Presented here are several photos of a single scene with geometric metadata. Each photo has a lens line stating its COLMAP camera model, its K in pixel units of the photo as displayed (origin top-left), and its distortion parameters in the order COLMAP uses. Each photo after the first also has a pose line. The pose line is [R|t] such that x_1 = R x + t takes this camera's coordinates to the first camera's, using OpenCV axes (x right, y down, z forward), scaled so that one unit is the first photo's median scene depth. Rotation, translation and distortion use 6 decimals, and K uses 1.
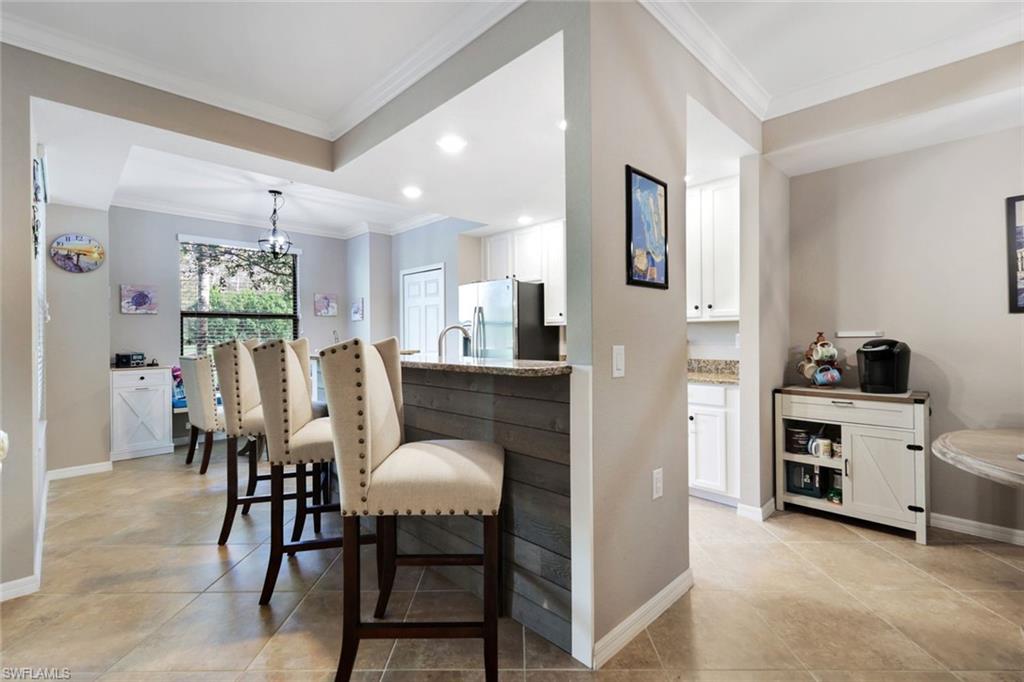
lens RADIAL K [[452.1, 0, 518.4], [0, 452.1, 333.5], [0, 0, 1]] dist [0.008229, -0.001185]
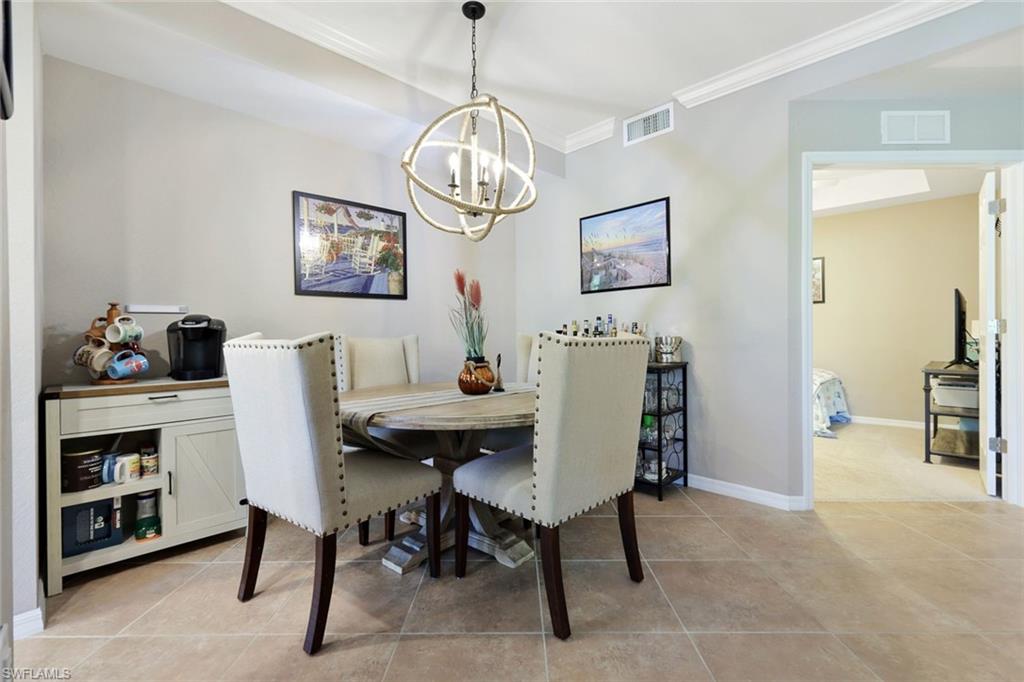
lens RADIAL K [[452.1, 0, 511.5], [0, 452.1, 333.7], [0, 0, 1]] dist [0.008229, -0.001185]
pose [[0.007960, 0.006774, 0.999945, -0.022347], [0.001544, 0.999976, -0.006786, 0.050195], [-0.999967, 0.001598, 0.007950, 0.391428]]
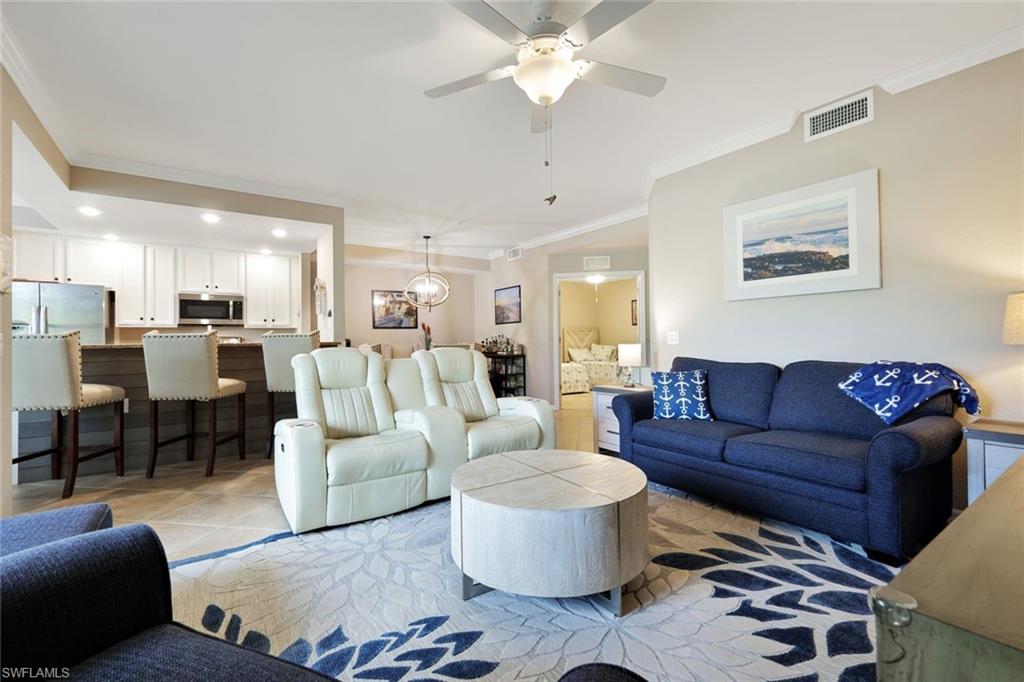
lens RADIAL K [[452.1, 0, 507.6], [0, 452.1, 329.6], [0, 0, 1]] dist [0.008229, -0.001185]
pose [[0.179165, 0.029332, 0.983382, -1.416743], [0.006187, 0.999502, -0.030940, 0.049377], [-0.983800, 0.011627, 0.178895, -0.334672]]
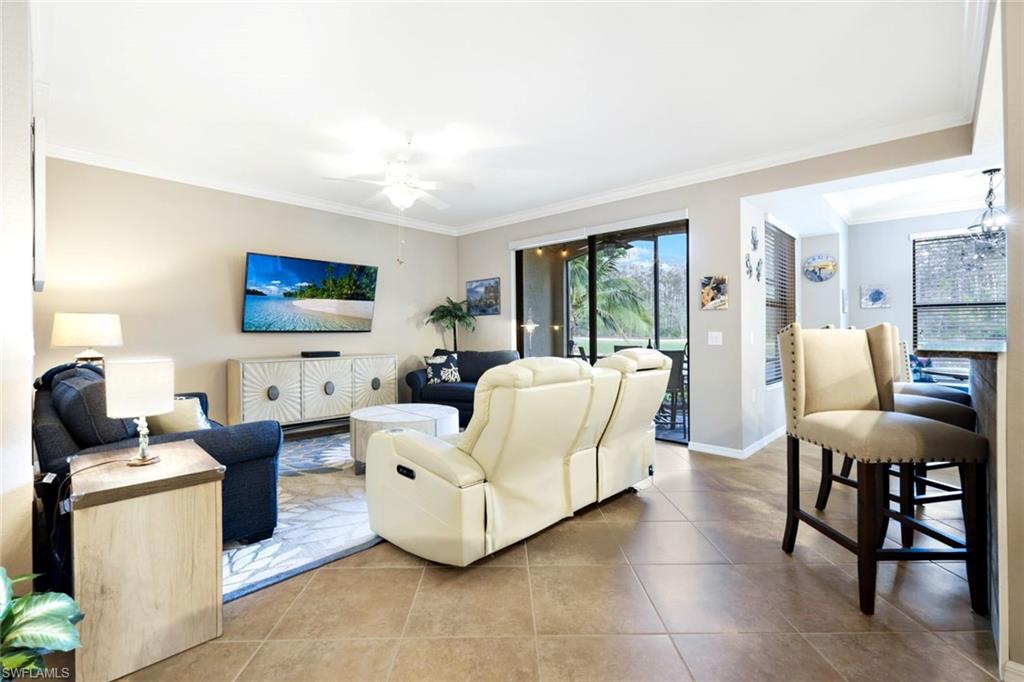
lens RADIAL K [[452.1, 0, 509.8], [0, 452.1, 324.9], [0, 0, 1]] dist [0.008229, -0.001185]
pose [[0.027031, -0.004558, -0.999624, 0.563176], [0.000425, 0.999990, -0.004548, 0.010485], [0.999635, -0.000302, 0.027032, -0.010654]]
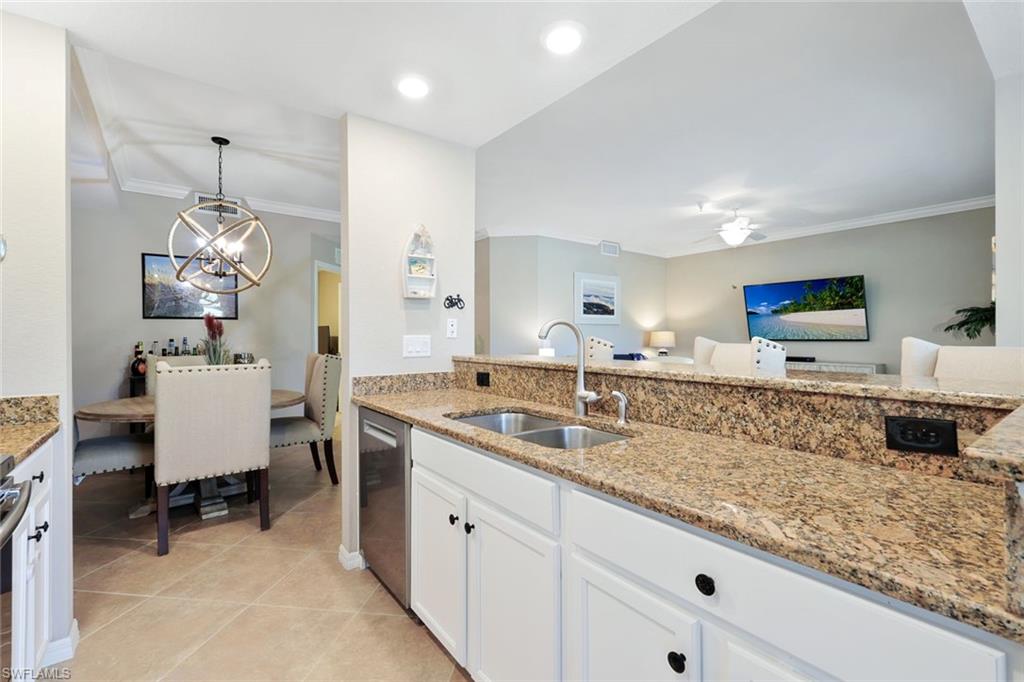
lens RADIAL K [[452.1, 0, 520.2], [0, 452.1, 332.3], [0, 0, 1]] dist [0.008229, -0.001185]
pose [[-0.992407, 0.010838, 0.122515, -0.142843], [0.009284, 0.999869, -0.013253, 0.007655], [-0.122643, -0.012015, -0.992378, 1.470426]]
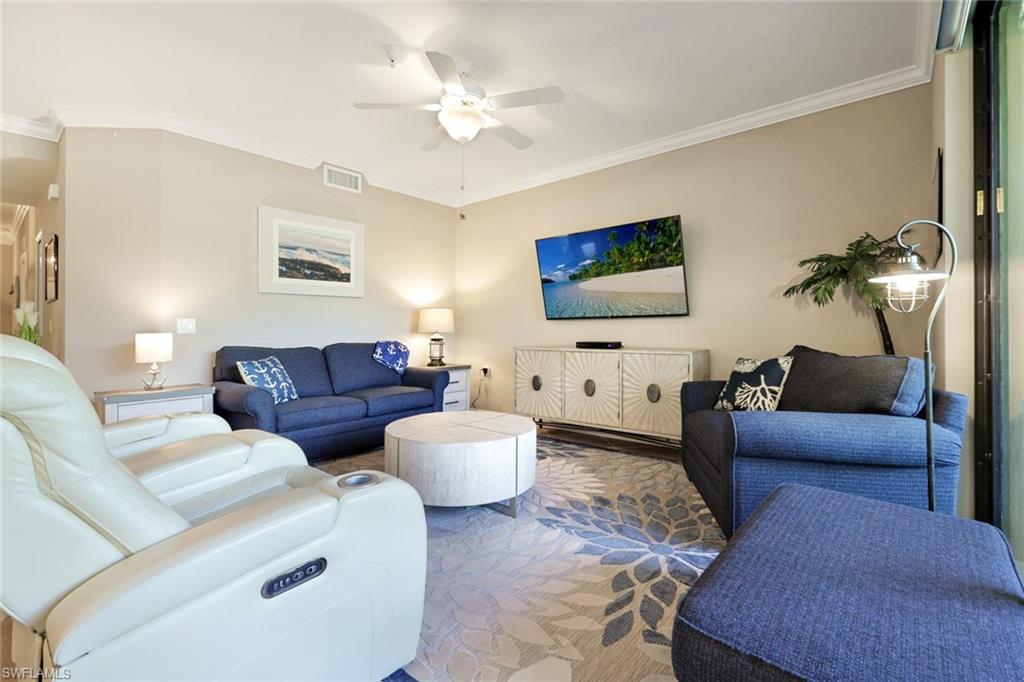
lens RADIAL K [[452.1, 0, 515.5], [0, 452.1, 324.6], [0, 0, 1]] dist [0.008229, -0.001185]
pose [[-0.996085, 0.017043, -0.086743, -0.747132], [0.018460, 0.999709, -0.015559, 0.065131], [0.086452, -0.017100, -0.996109, 0.647698]]
